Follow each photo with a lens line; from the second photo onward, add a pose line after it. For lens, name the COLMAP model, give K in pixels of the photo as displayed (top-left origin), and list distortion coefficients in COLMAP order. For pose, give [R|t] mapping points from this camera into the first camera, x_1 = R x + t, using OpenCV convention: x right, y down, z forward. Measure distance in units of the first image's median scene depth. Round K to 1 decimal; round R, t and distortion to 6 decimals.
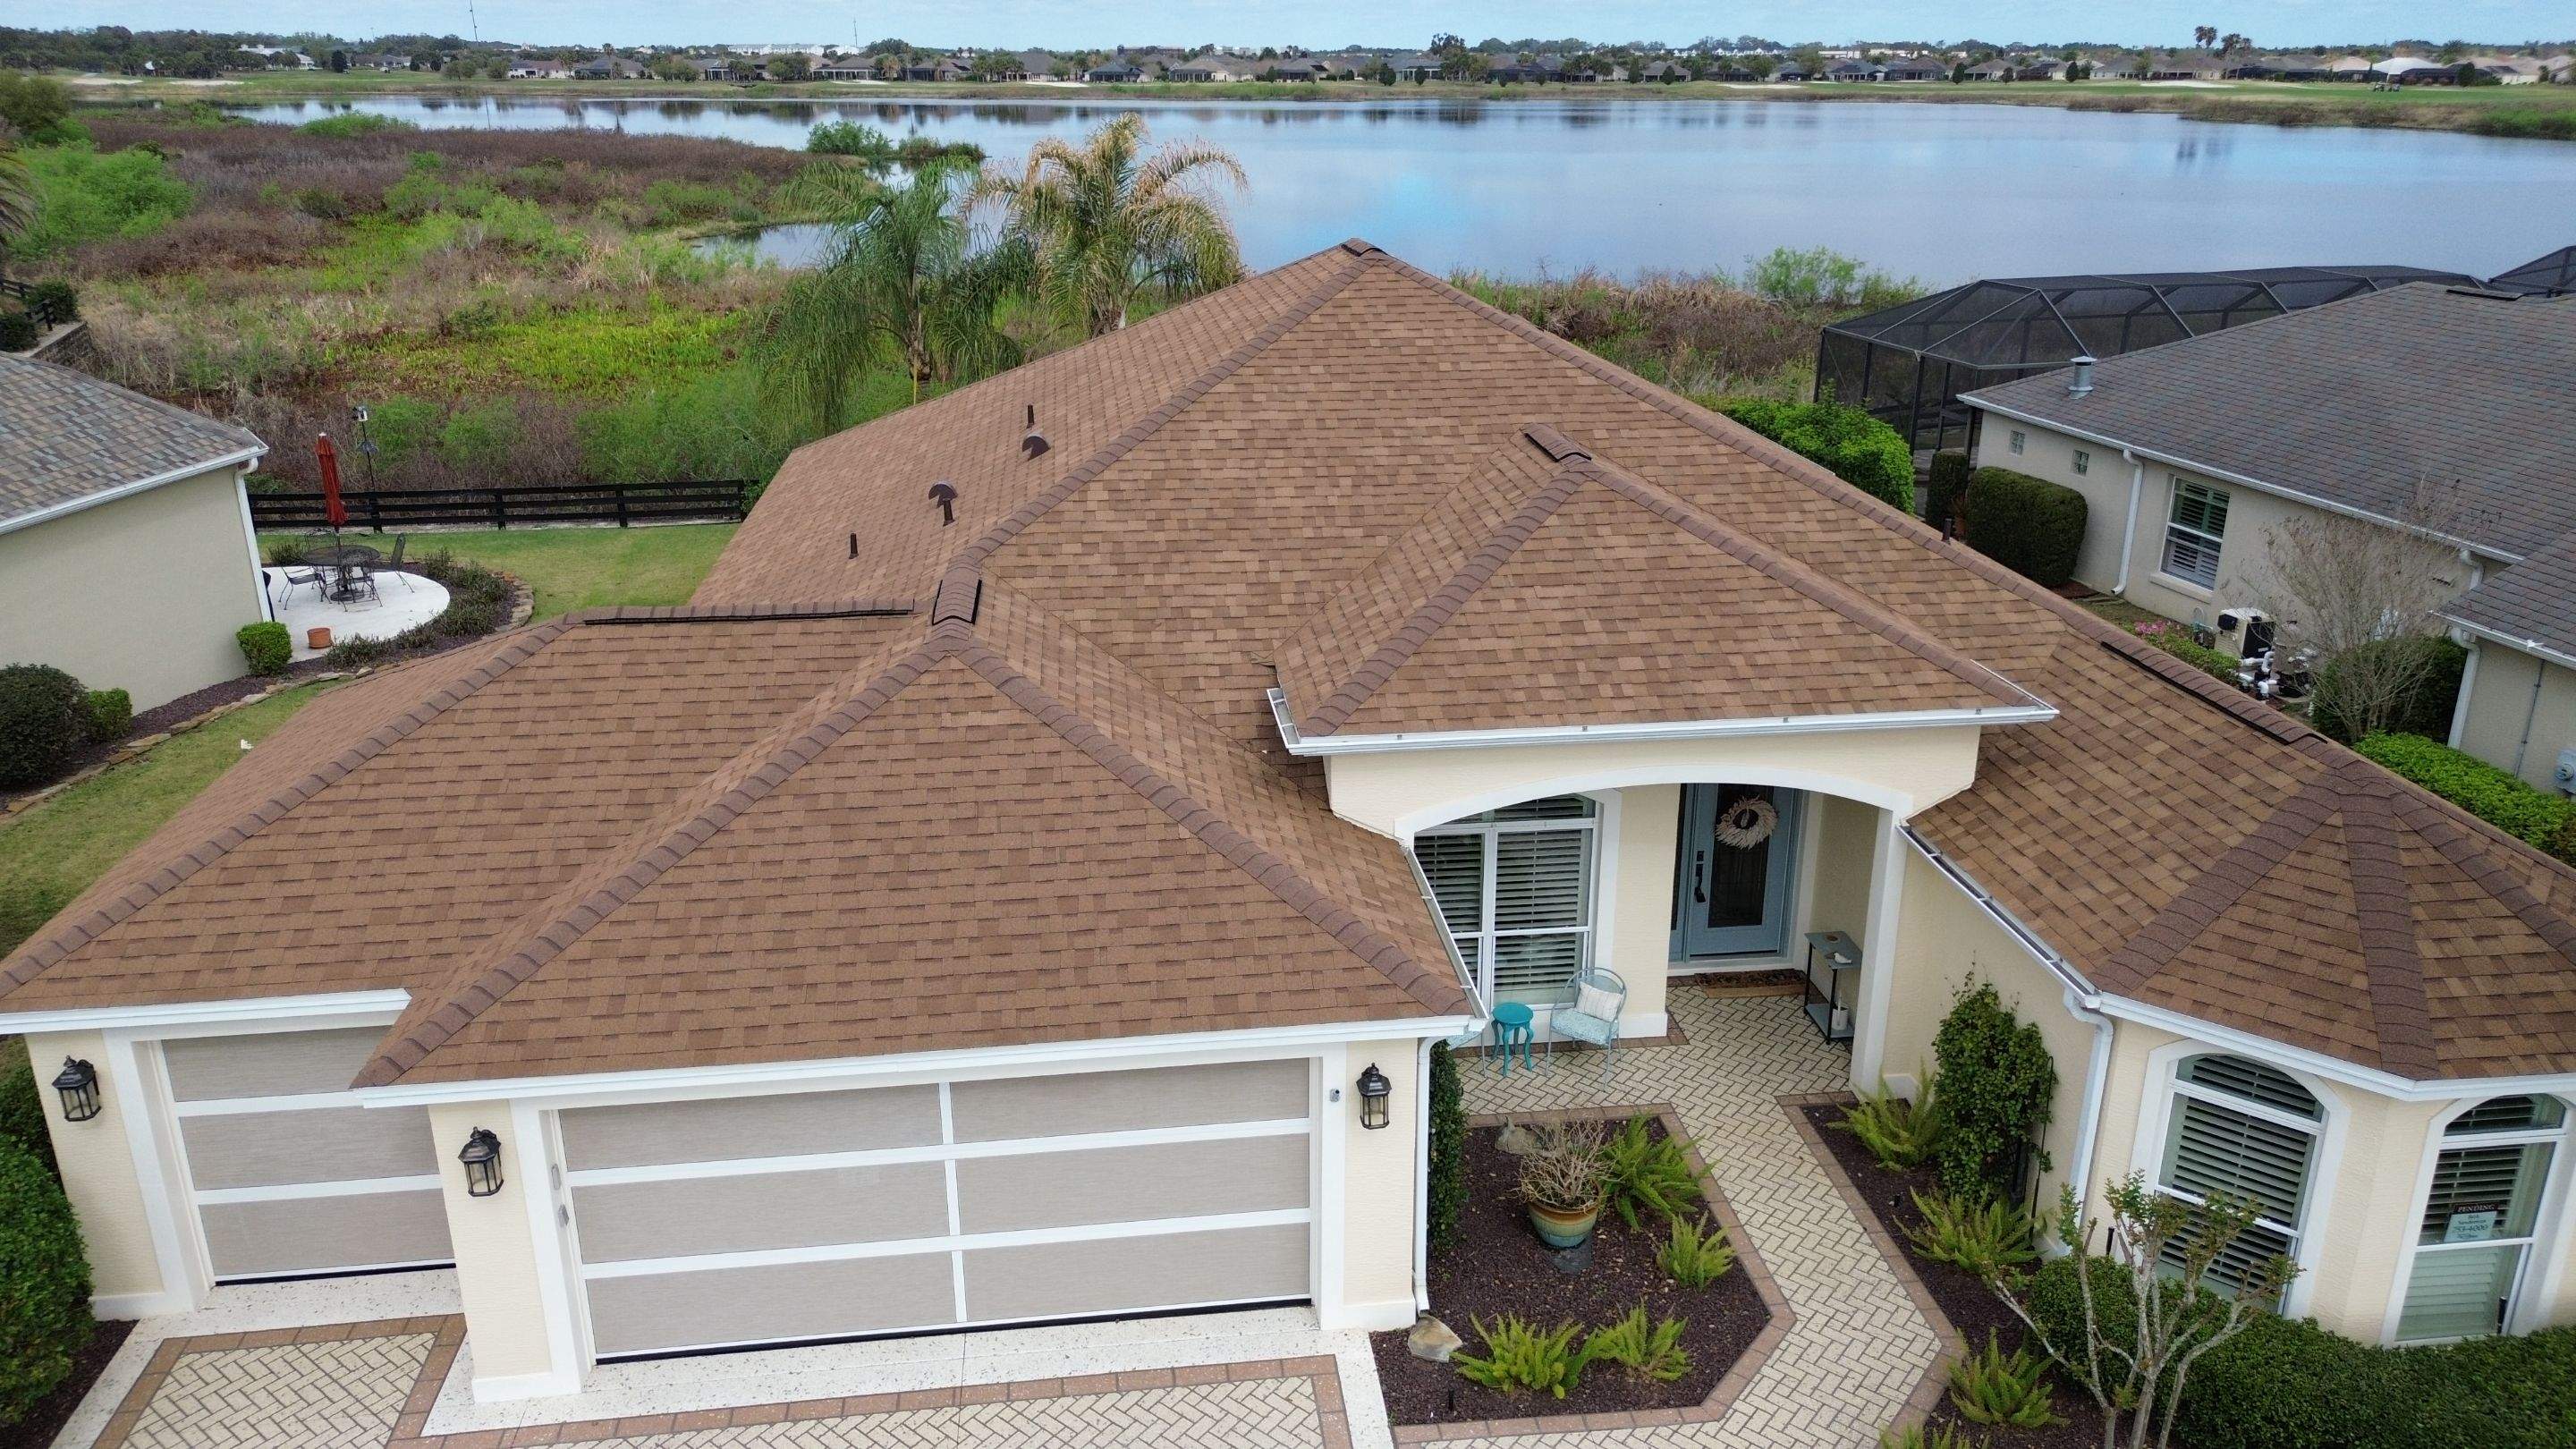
lens RADIAL K [[1823.1, 0, 1294.1], [0, 1823.1, 732.5], [0, 0, 1]] dist [0.068488, -0.063625]
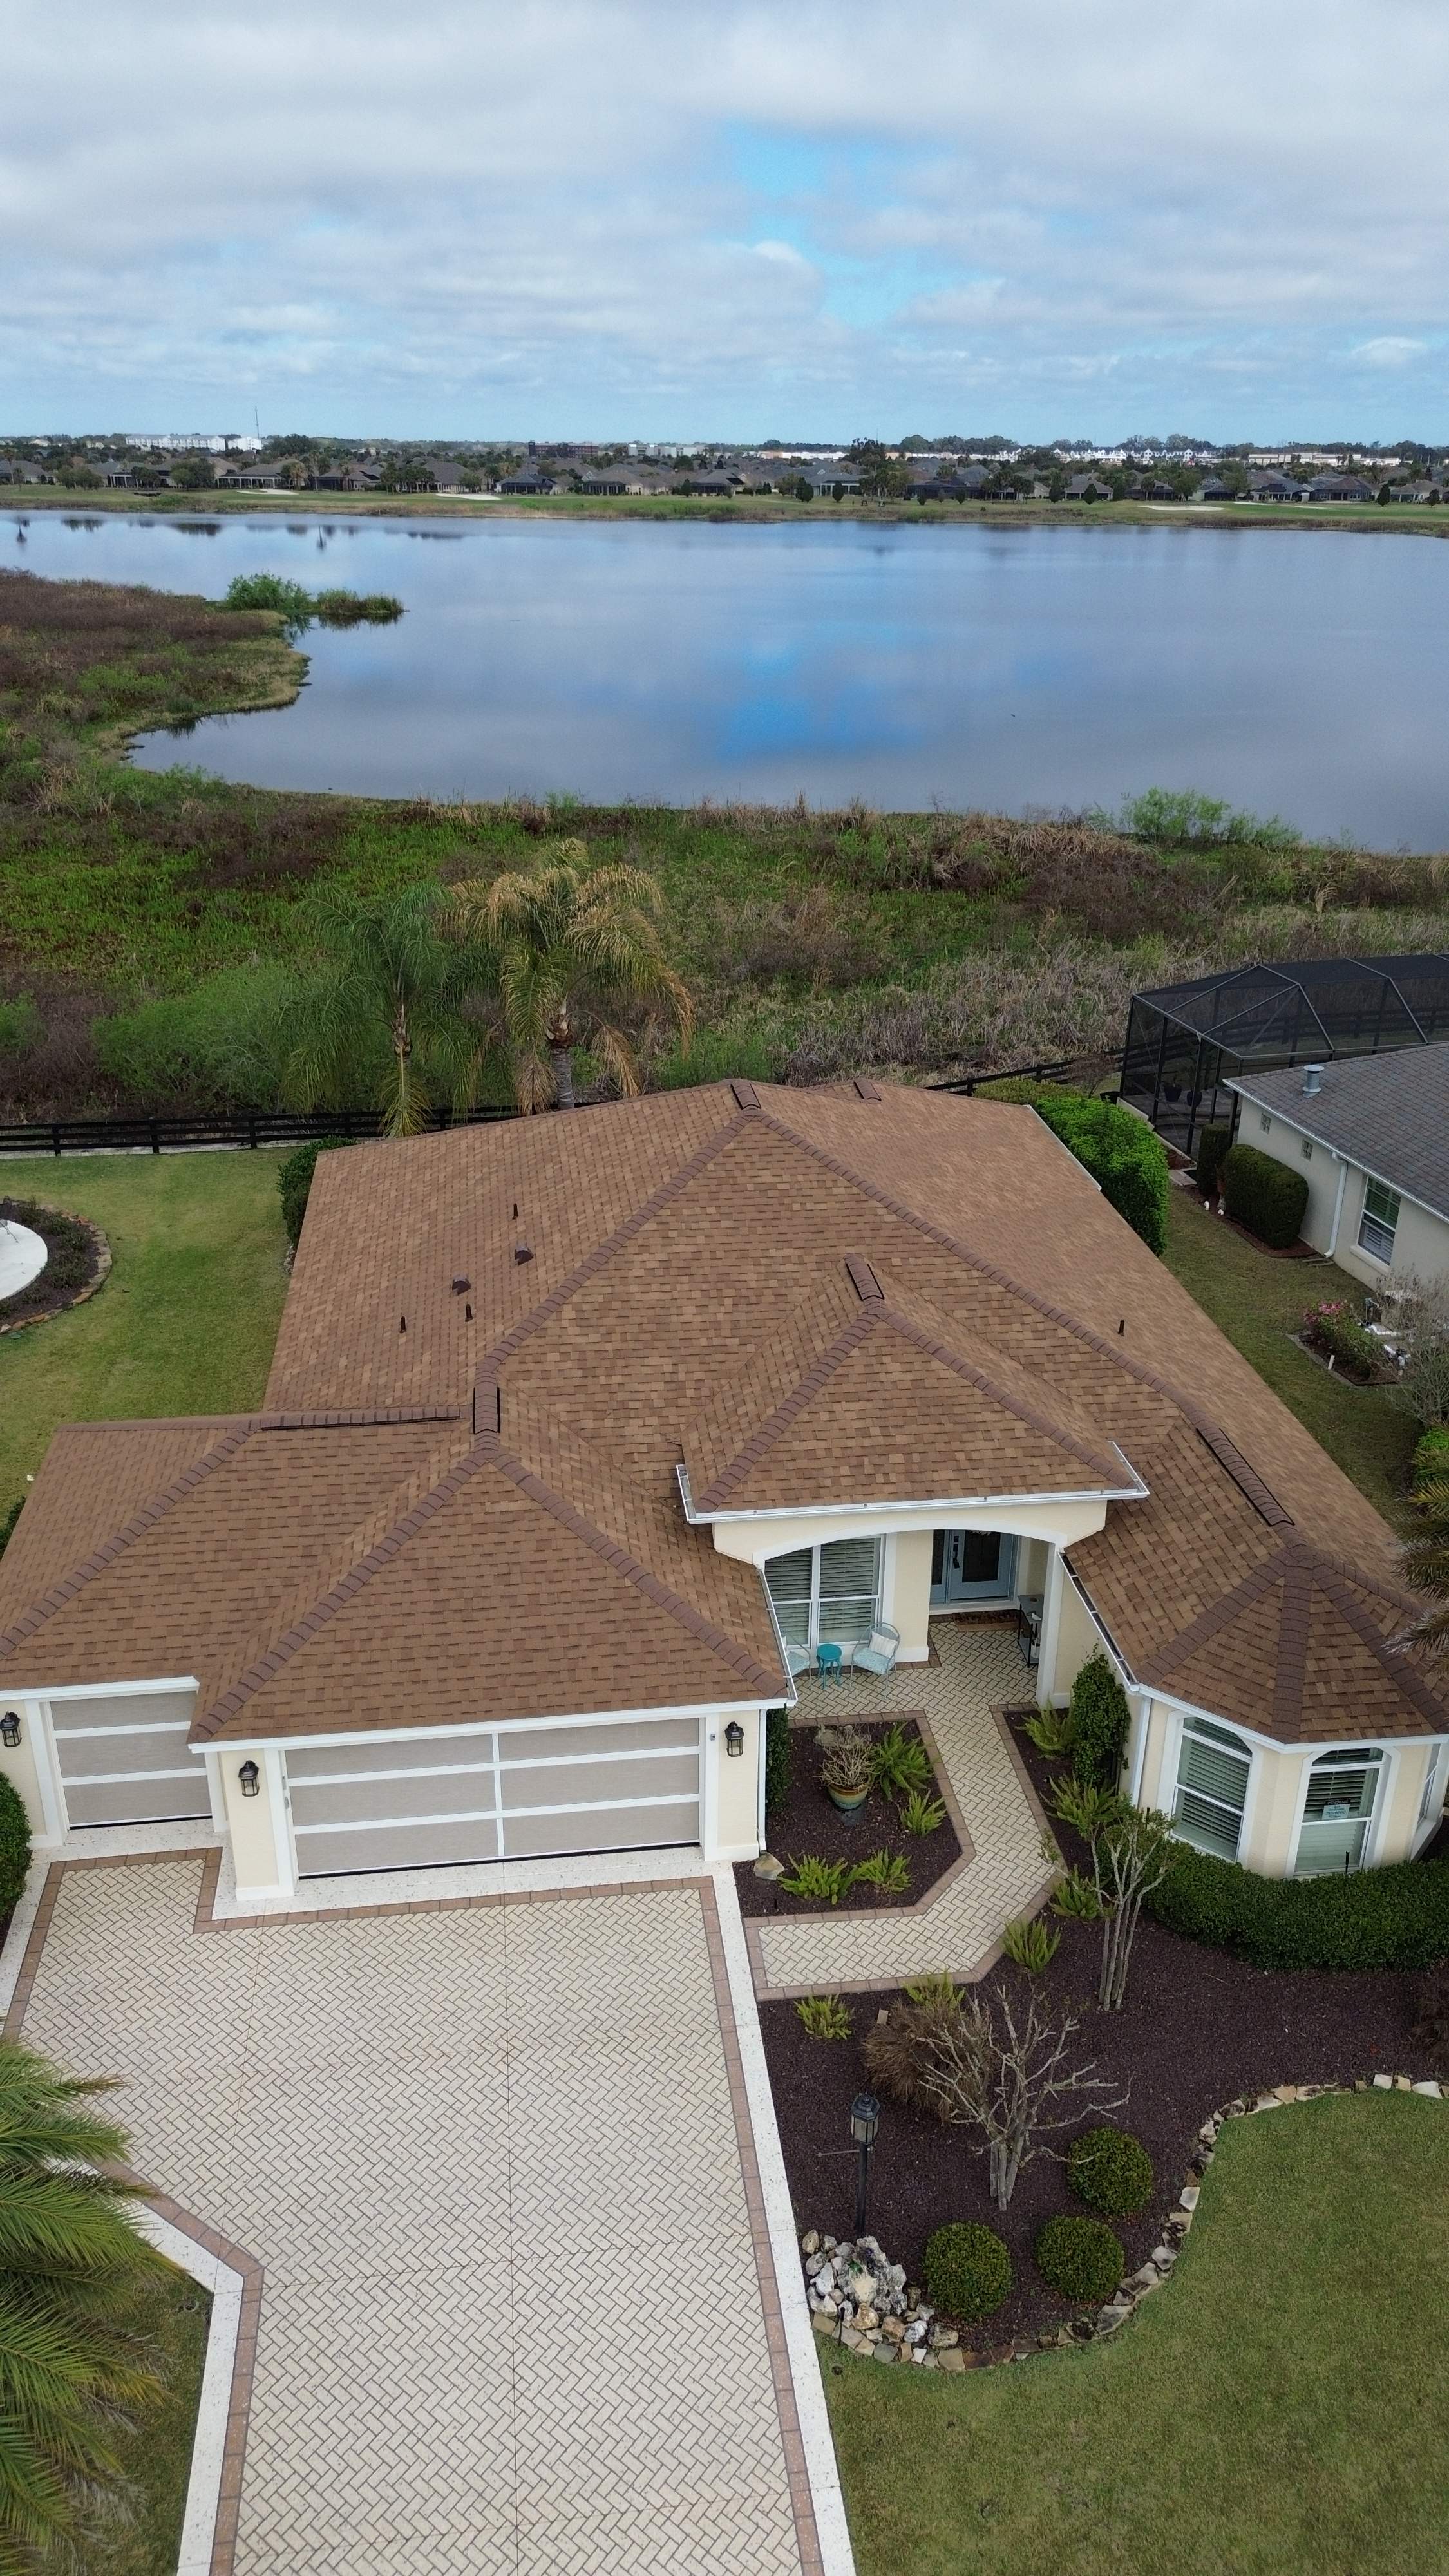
lens RADIAL K [[1821.9, 0, 715.3], [0, 1821.9, 1288.0], [0, 0, 1]] dist [0.068129, -0.039705]
pose [[0.999965, 0.006235, 0.005511, 0.010170], [-0.006636, 0.997077, 0.076115, -0.309167], [-0.005020, -0.076149, 0.997084, -0.617736]]
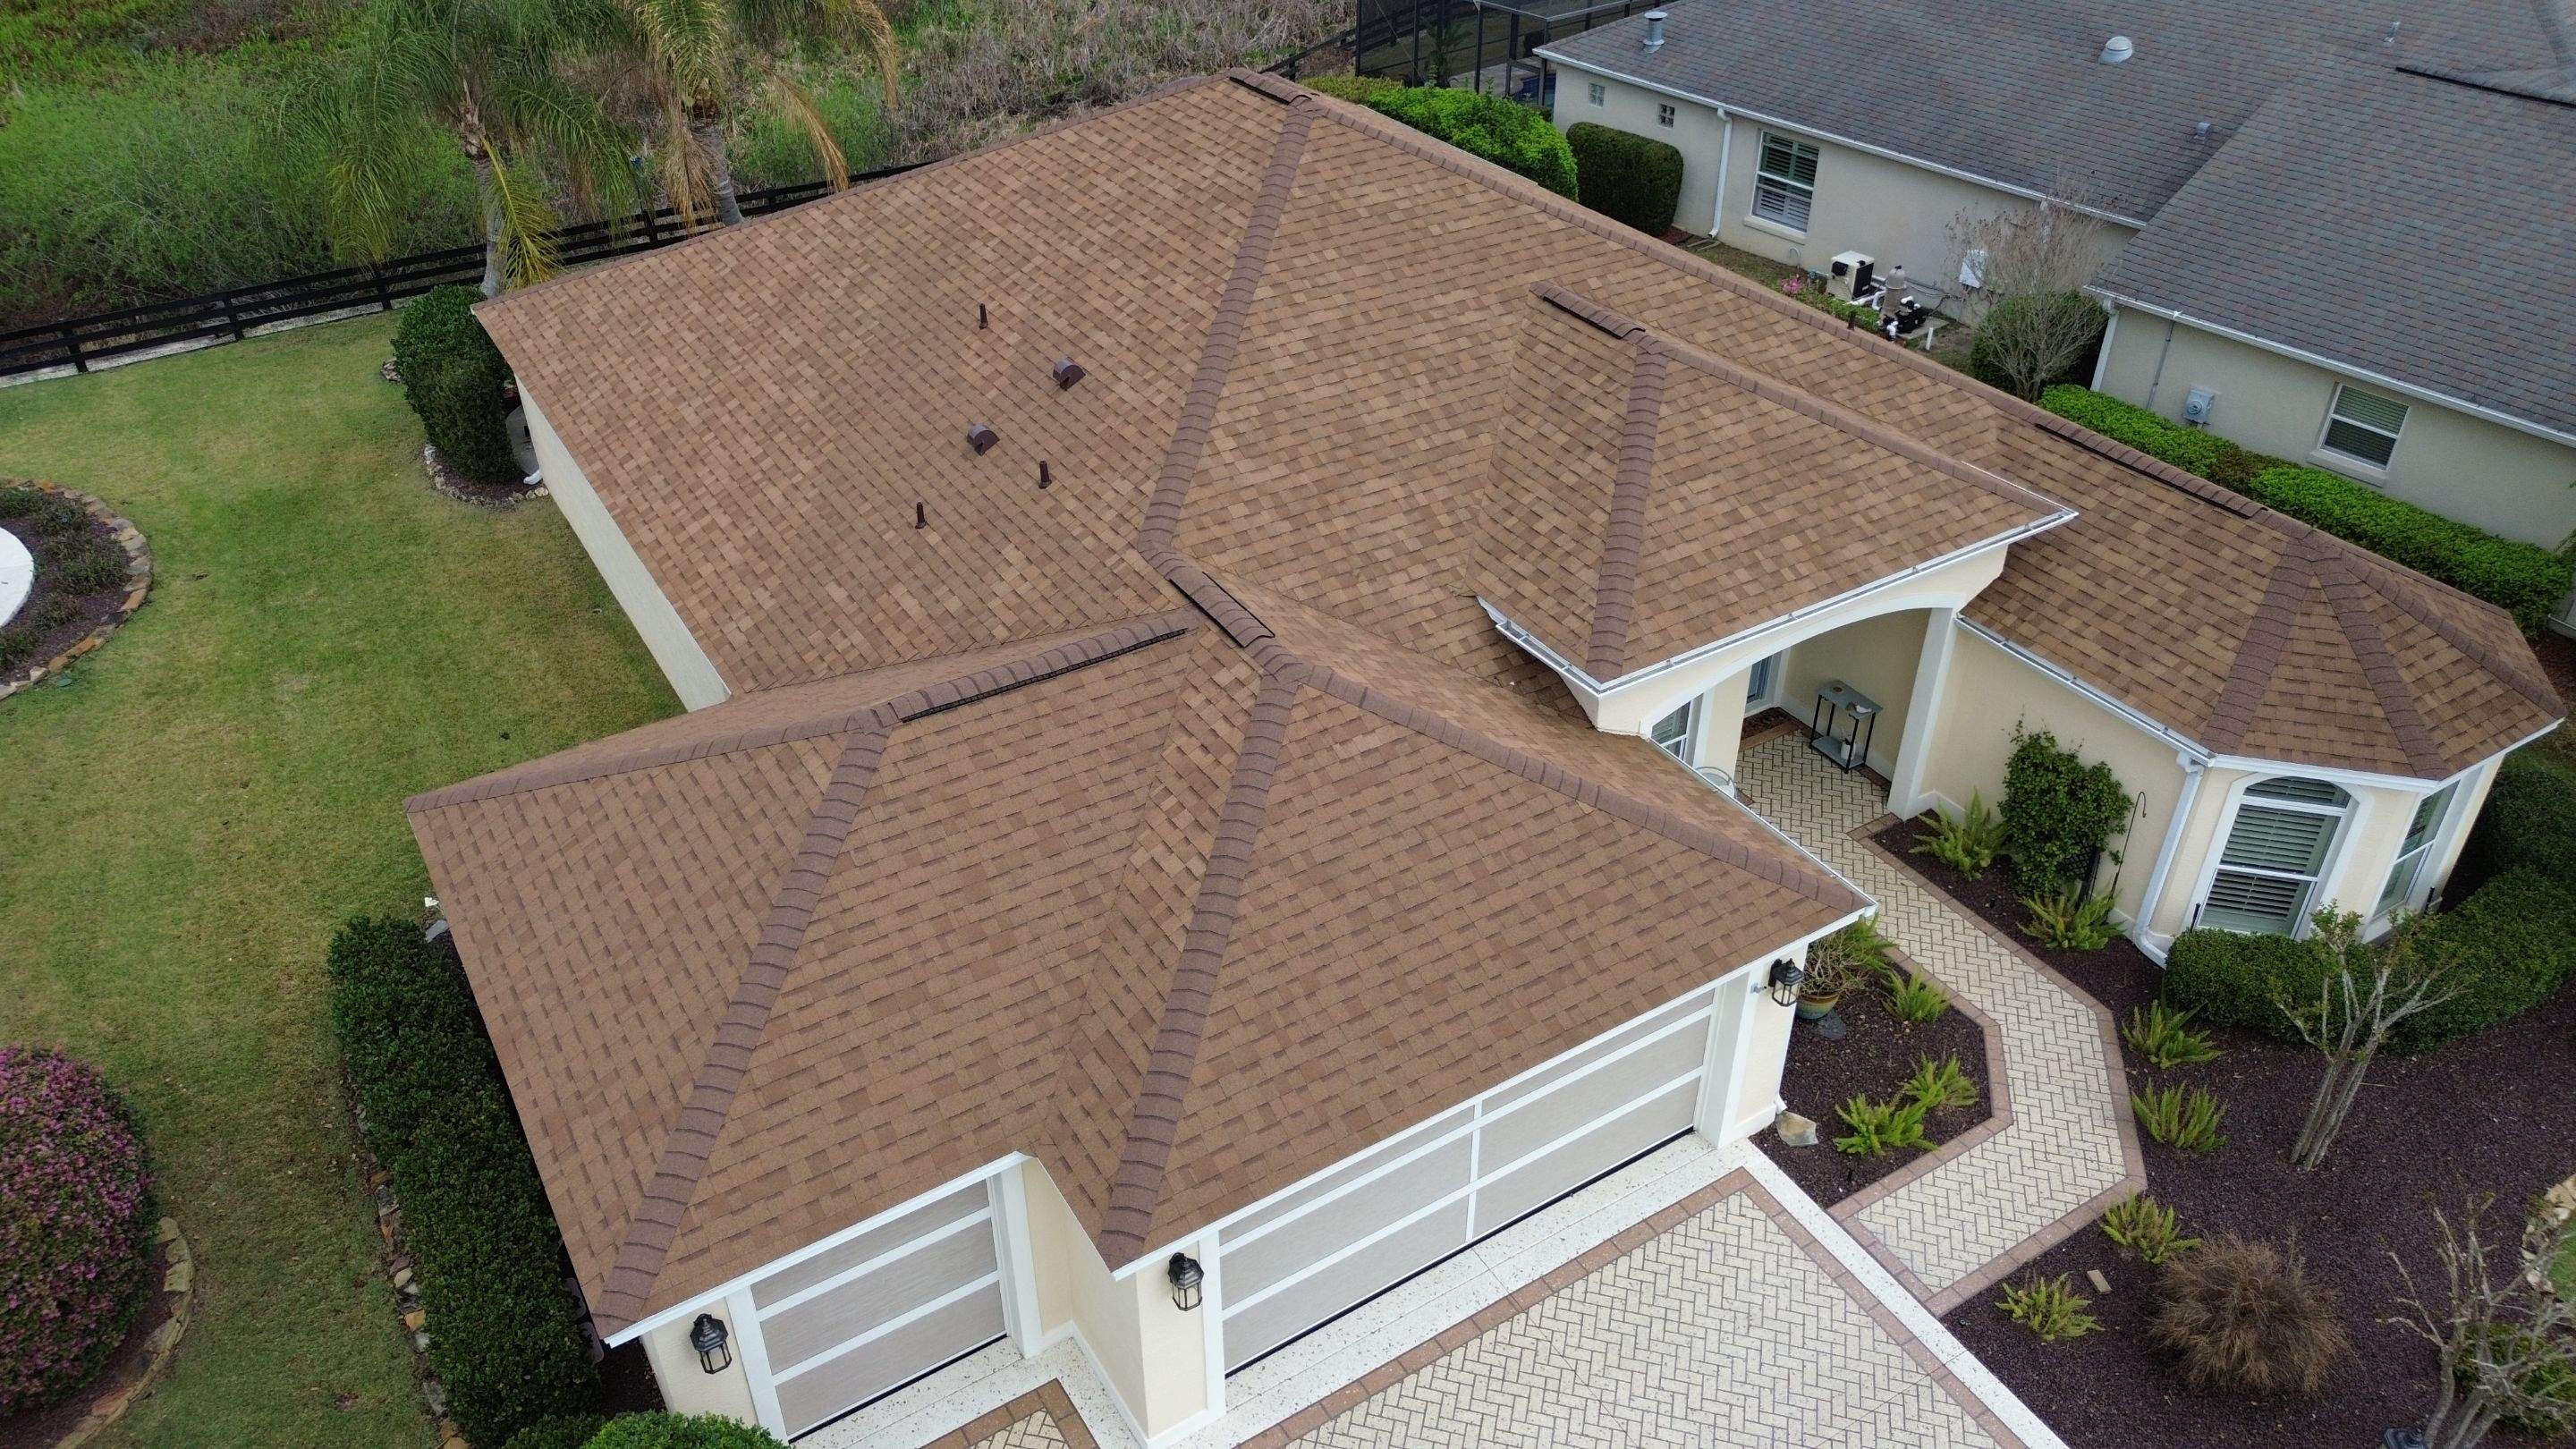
lens RADIAL K [[1823.1, 0, 1294.3], [0, 1823.1, 736.6], [0, 0, 1]] dist [0.068488, -0.063625]
pose [[0.906485, -0.244148, 0.344495, -0.527961], [0.148076, 0.947878, 0.282136, -0.292163], [-0.395422, -0.204741, 0.895390, 0.044559]]
